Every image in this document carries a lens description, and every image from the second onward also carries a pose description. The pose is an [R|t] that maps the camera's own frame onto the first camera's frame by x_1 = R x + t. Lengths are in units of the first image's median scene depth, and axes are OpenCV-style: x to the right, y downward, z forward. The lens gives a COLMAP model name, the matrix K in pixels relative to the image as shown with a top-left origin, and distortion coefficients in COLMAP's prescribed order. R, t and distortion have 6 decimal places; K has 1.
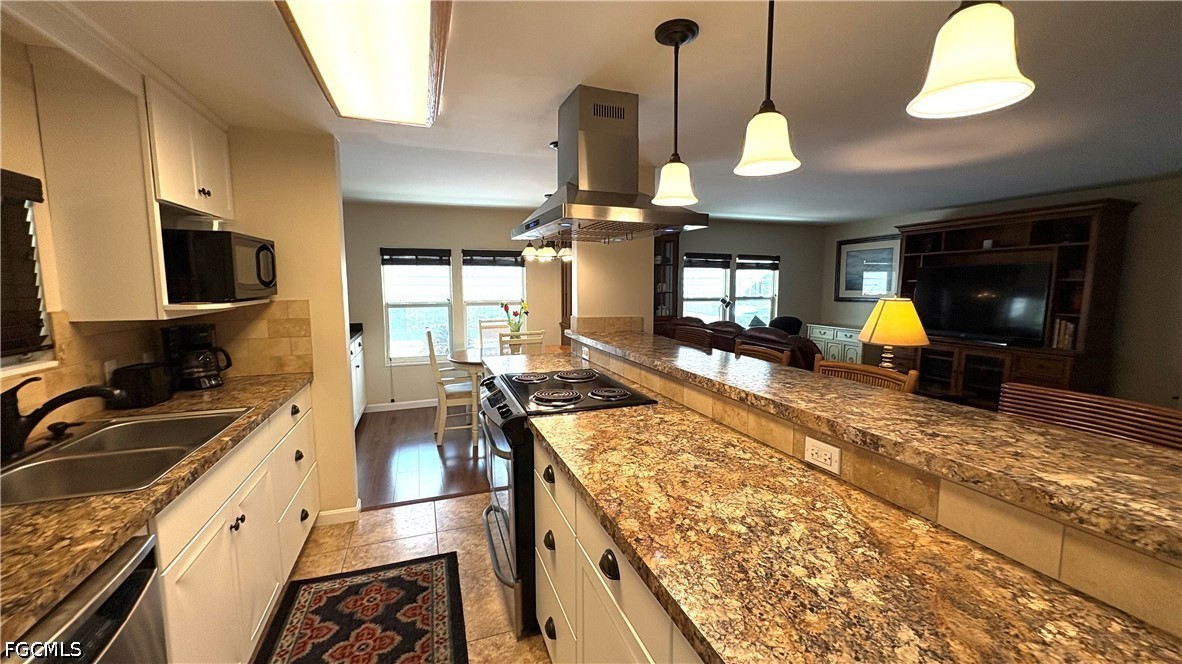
lens RADIAL K [[472.2, 0, 590.7], [0, 472.2, 332.5], [0, 0, 1]] dist [0.001602, 0.000047]
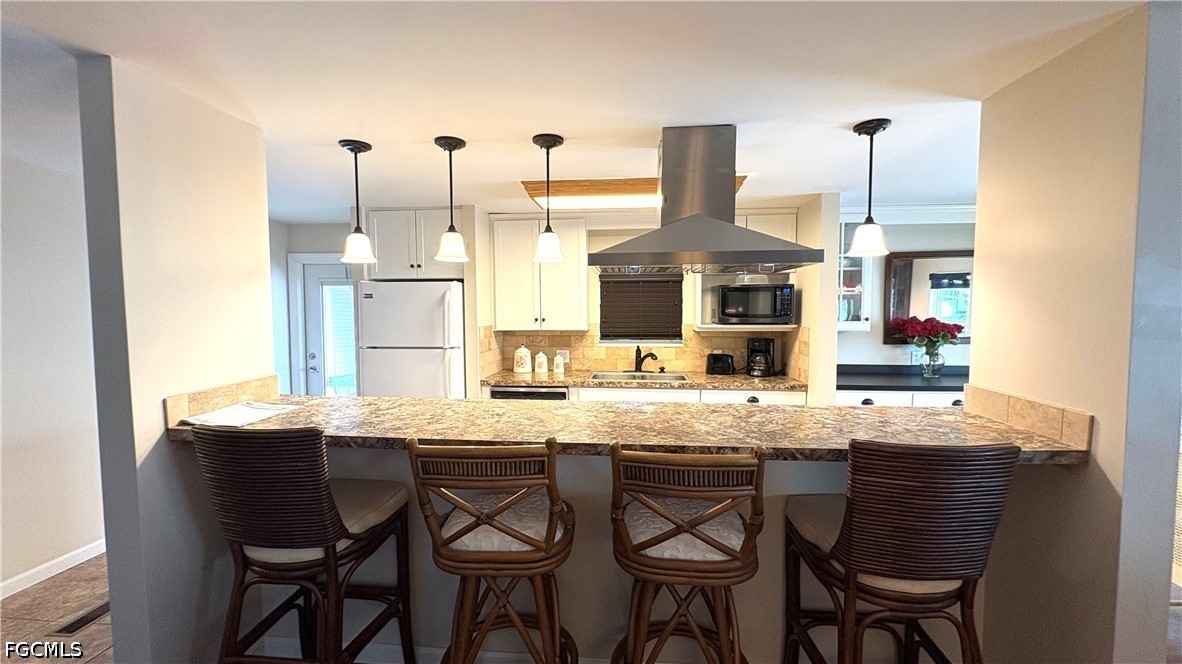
lens RADIAL K [[472.2, 0, 588.7], [0, 472.2, 328.2], [0, 0, 1]] dist [0.001602, 0.000047]
pose [[-0.424330, 0.044752, -0.904401, 1.181632], [-0.094410, 0.991148, 0.093340, -0.190821], [0.900573, 0.124991, -0.416349, 1.467052]]
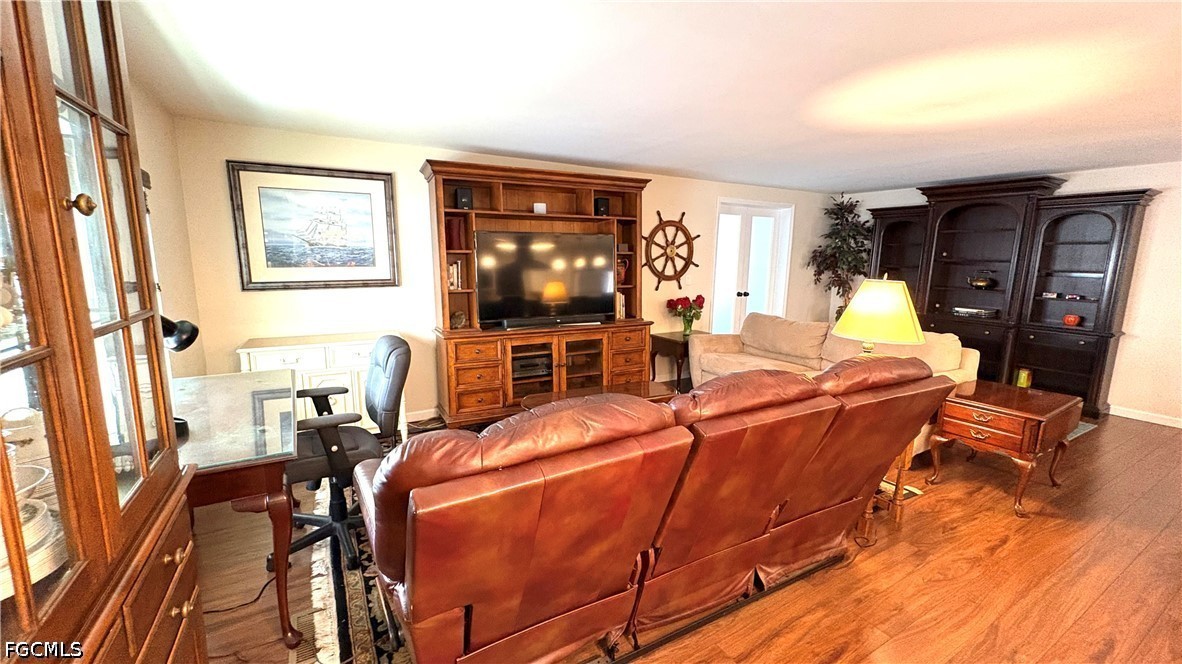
lens RADIAL K [[472.2, 0, 595.3], [0, 472.2, 329.4], [0, 0, 1]] dist [0.001602, 0.000047]
pose [[-0.181095, -0.157343, 0.970797, -0.042063], [0.091905, 0.980092, 0.175993, -0.303240], [-0.979162, 0.121092, -0.163029, 2.802654]]
